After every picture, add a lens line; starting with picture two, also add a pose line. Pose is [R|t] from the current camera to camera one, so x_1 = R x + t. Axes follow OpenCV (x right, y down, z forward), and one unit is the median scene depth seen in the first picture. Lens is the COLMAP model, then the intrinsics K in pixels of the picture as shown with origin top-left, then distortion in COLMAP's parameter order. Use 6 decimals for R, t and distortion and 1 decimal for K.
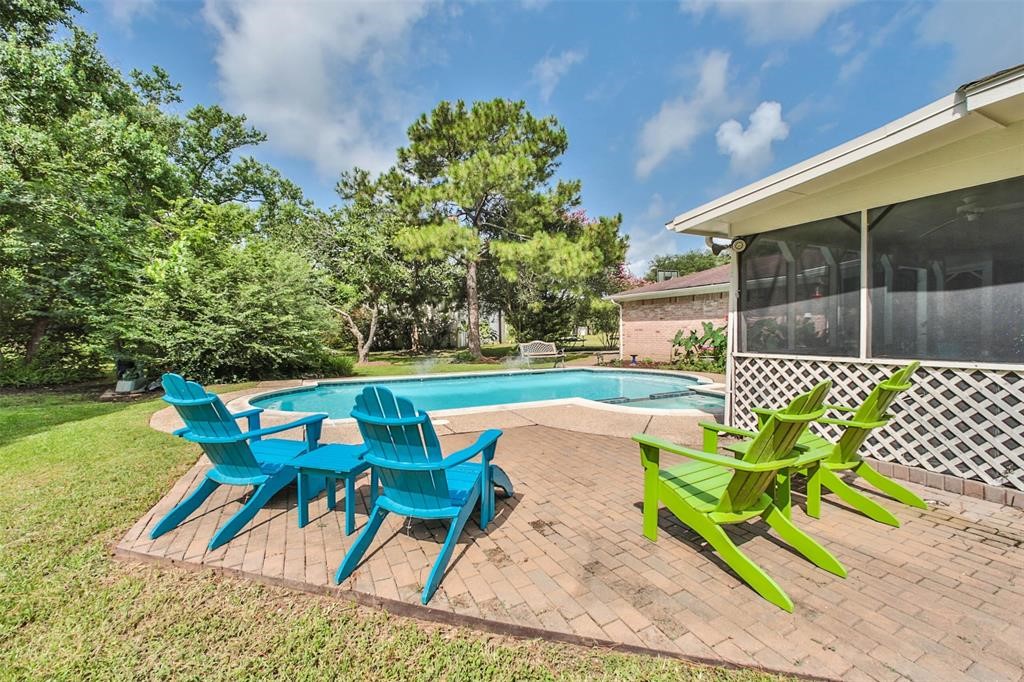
lens RADIAL K [[431.3, 0, 510.3], [0, 431.3, 337.6], [0, 0, 1]] dist [-0.022747, 0.001975]
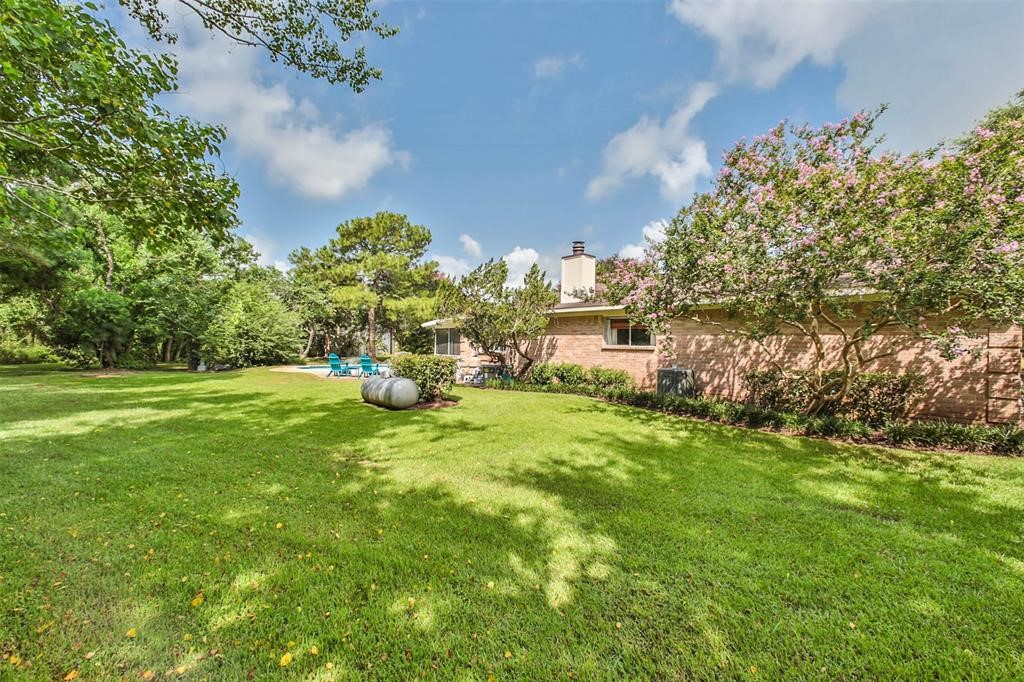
lens RADIAL K [[431.3, 0, 511.7], [0, 431.3, 336.4], [0, 0, 1]] dist [-0.022747, 0.001975]
pose [[0.972361, 0.029295, 0.231636, 0.061153], [-0.021231, 0.999081, -0.037228, 0.000417], [-0.232514, 0.031281, 0.972090, -0.843005]]
